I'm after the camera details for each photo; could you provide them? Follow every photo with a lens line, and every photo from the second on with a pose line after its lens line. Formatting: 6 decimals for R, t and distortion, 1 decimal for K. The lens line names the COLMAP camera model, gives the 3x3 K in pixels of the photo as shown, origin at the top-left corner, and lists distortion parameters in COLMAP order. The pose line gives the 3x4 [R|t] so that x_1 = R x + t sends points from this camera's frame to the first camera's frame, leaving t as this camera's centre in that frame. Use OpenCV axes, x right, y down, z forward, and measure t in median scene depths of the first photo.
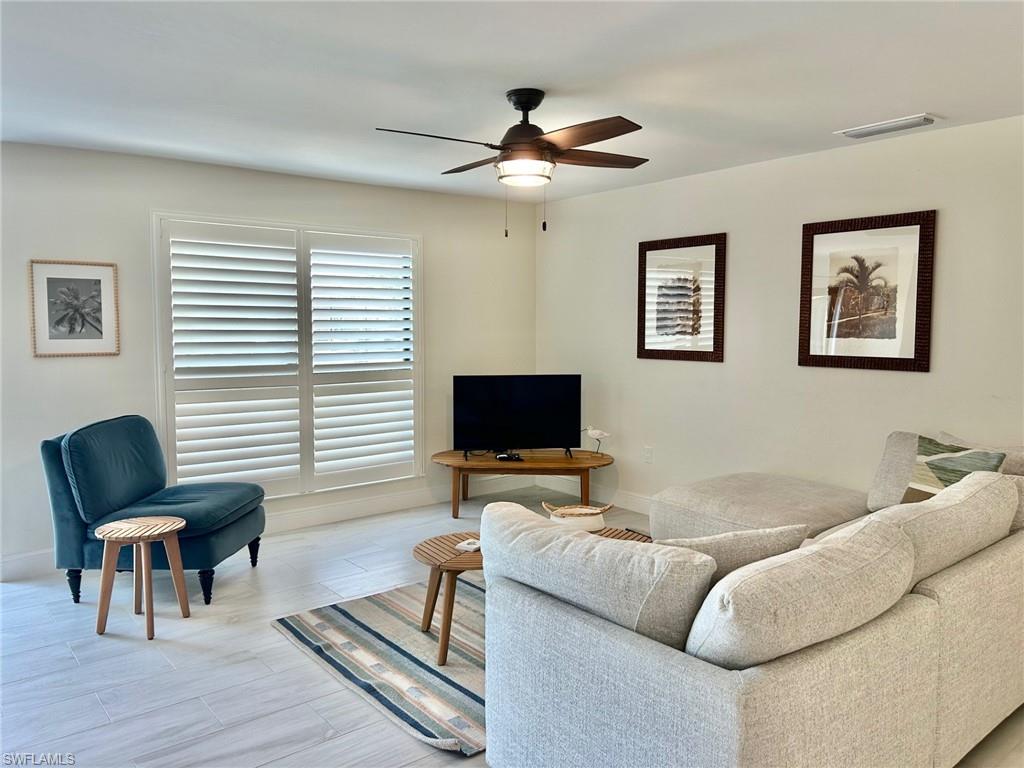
lens RADIAL K [[769.4, 0, 515.8], [0, 769.4, 374.6], [0, 0, 1]] dist [0.041365, -0.032319]
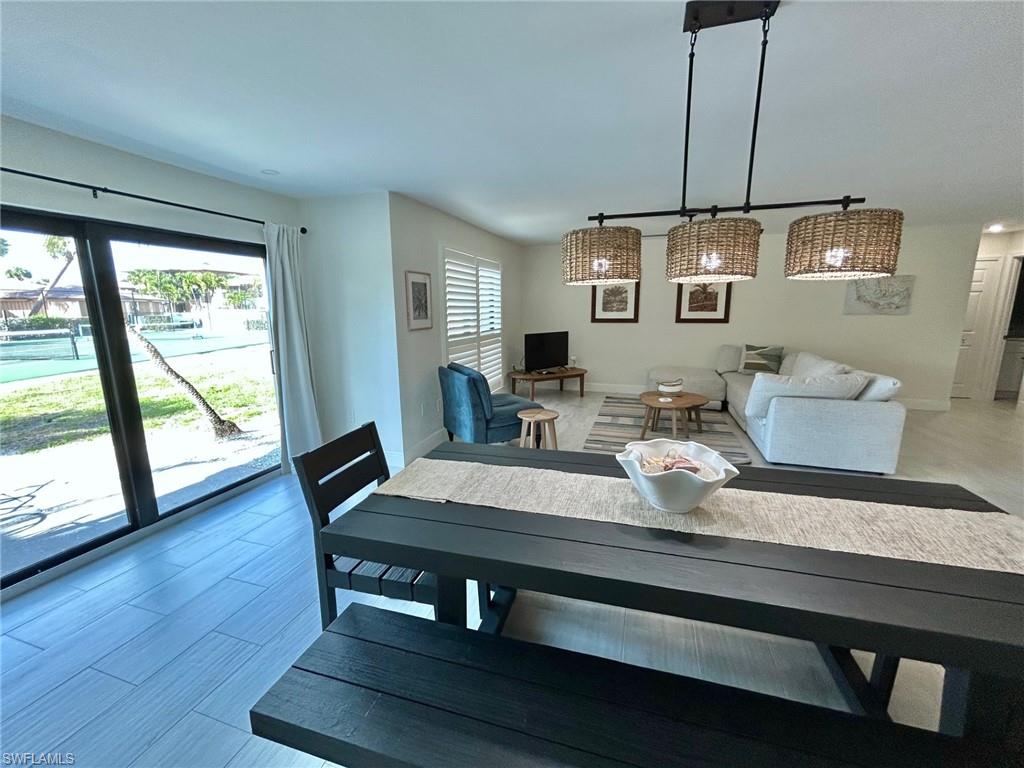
lens RADIAL K [[415.7, 0, 510.9], [0, 415.7, 384.2], [0, 0, 1]] dist [-0.001431, -0.000805]
pose [[0.838041, -0.108677, 0.534674, -0.899039], [0.046484, 0.990620, 0.128494, -0.013574], [-0.543623, -0.082829, 0.835233, 0.138038]]
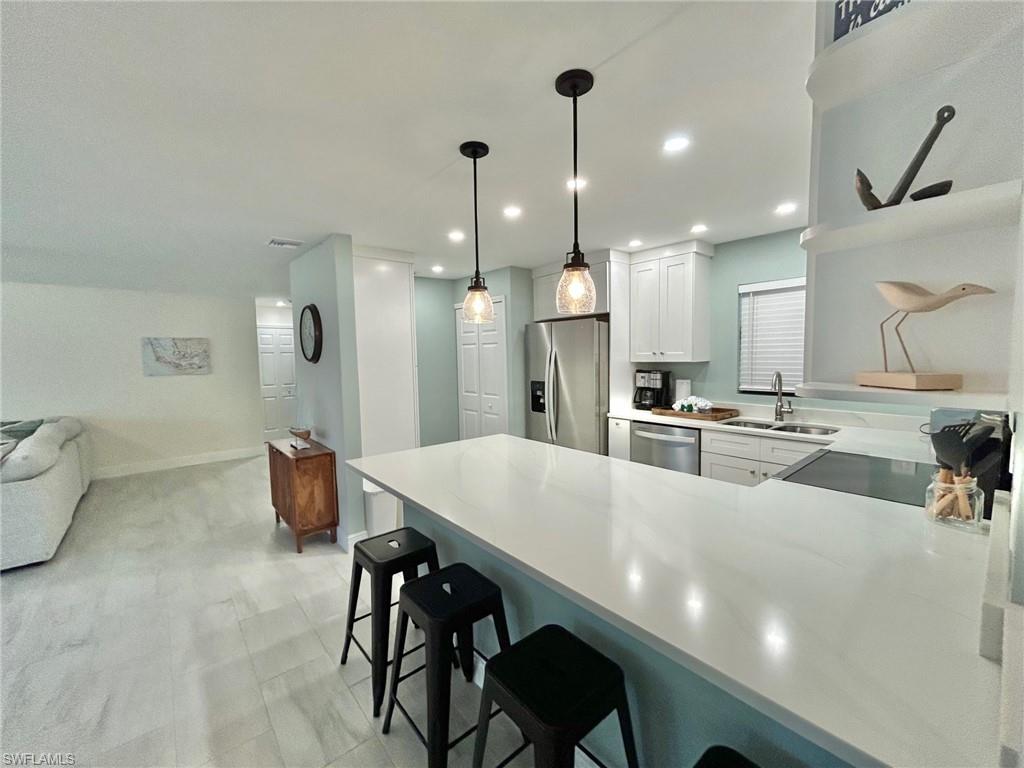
lens RADIAL K [[415.7, 0, 514.4], [0, 415.7, 384.6], [0, 0, 1]] dist [-0.001431, -0.000805]
pose [[-0.033115, -0.068889, 0.997075, -0.586106], [0.089463, 0.993413, 0.071608, 0.020998], [-0.995439, 0.091573, -0.026733, -0.392574]]
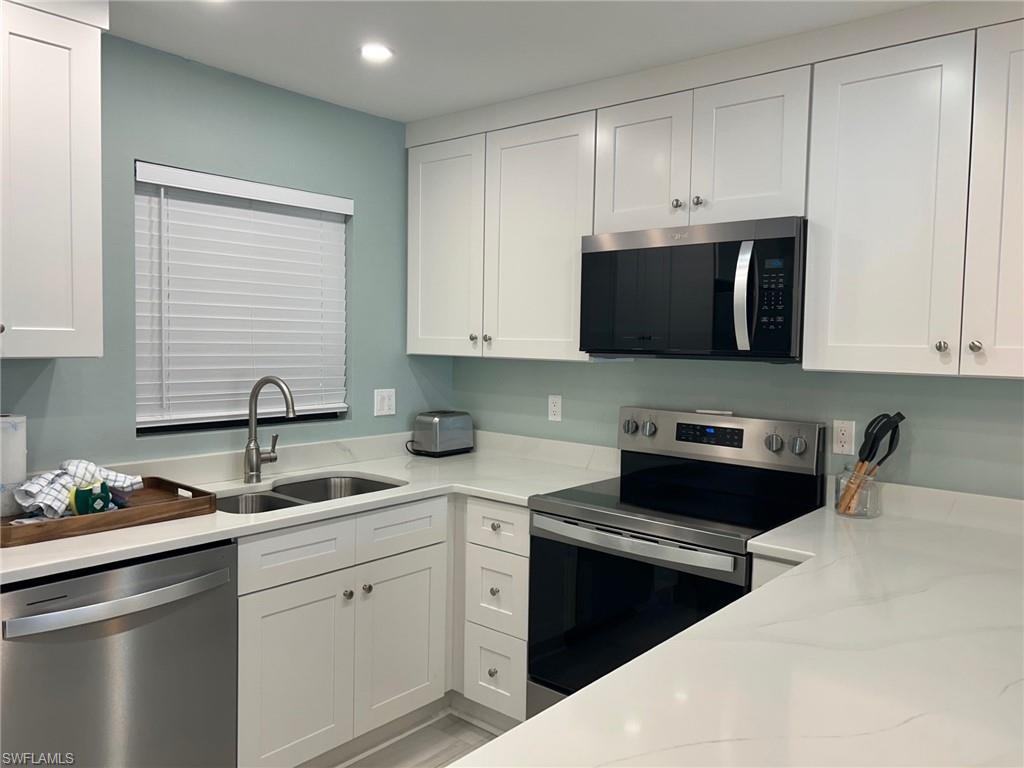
lens RADIAL K [[769.4, 0, 509.3], [0, 769.4, 377.1], [0, 0, 1]] dist [0.041365, -0.032319]
pose [[-0.980410, -0.006931, -0.196846, 0.042297], [-0.031480, 0.992048, 0.121860, 0.008914], [0.194436, 0.125669, -0.972832, -0.219695]]
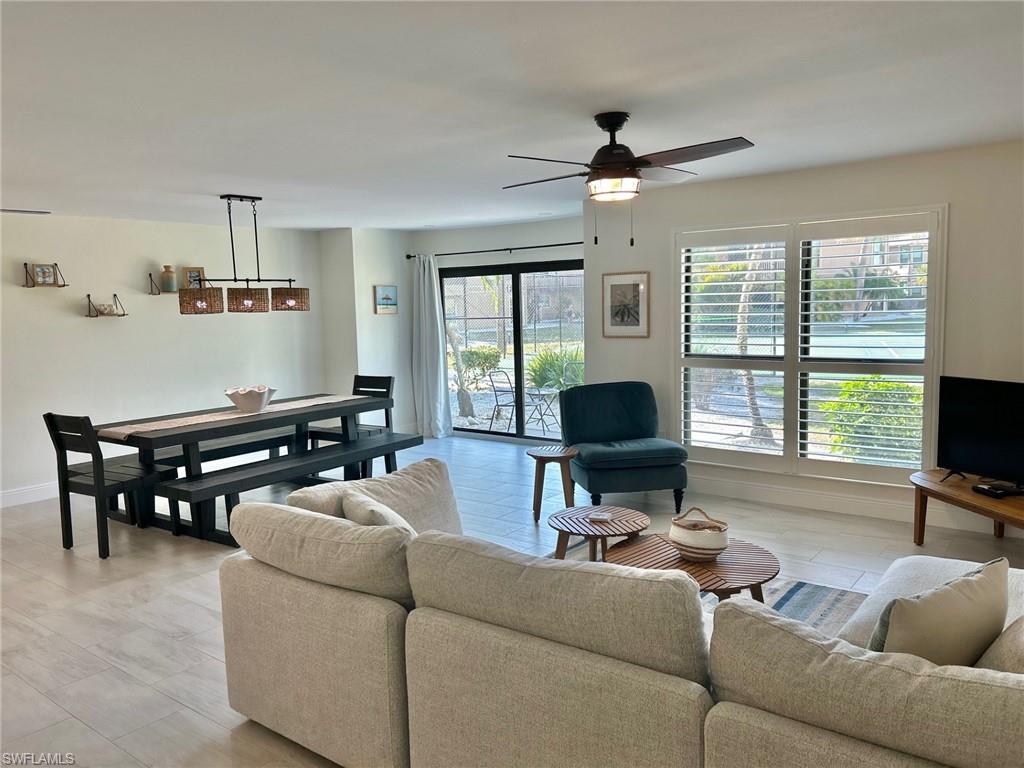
lens RADIAL K [[763.7, 0, 508.2], [0, 763.7, 383.0], [0, 0, 1]] dist [0.012750, 0.000532]
pose [[0.225538, 0.096181, -0.969475, 0.782519], [-0.039444, 0.995200, 0.089557, -0.059054], [0.973436, 0.018041, 0.228249, 0.465448]]
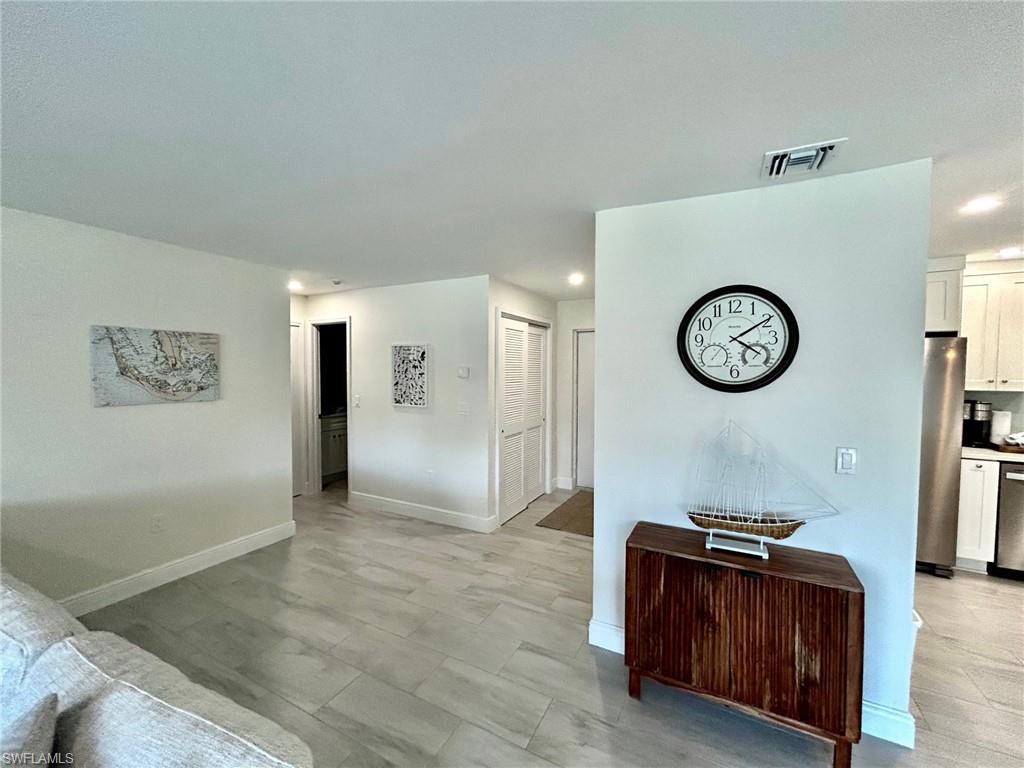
lens RADIAL K [[415.7, 0, 510.7], [0, 415.7, 383.8], [0, 0, 1]] dist [-0.001431, -0.000805]
pose [[-0.399160, -0.034962, 0.916215, -0.076589], [0.060264, 0.996112, 0.064266, -0.049346], [-0.914899, 0.080867, -0.395500, 0.366928]]
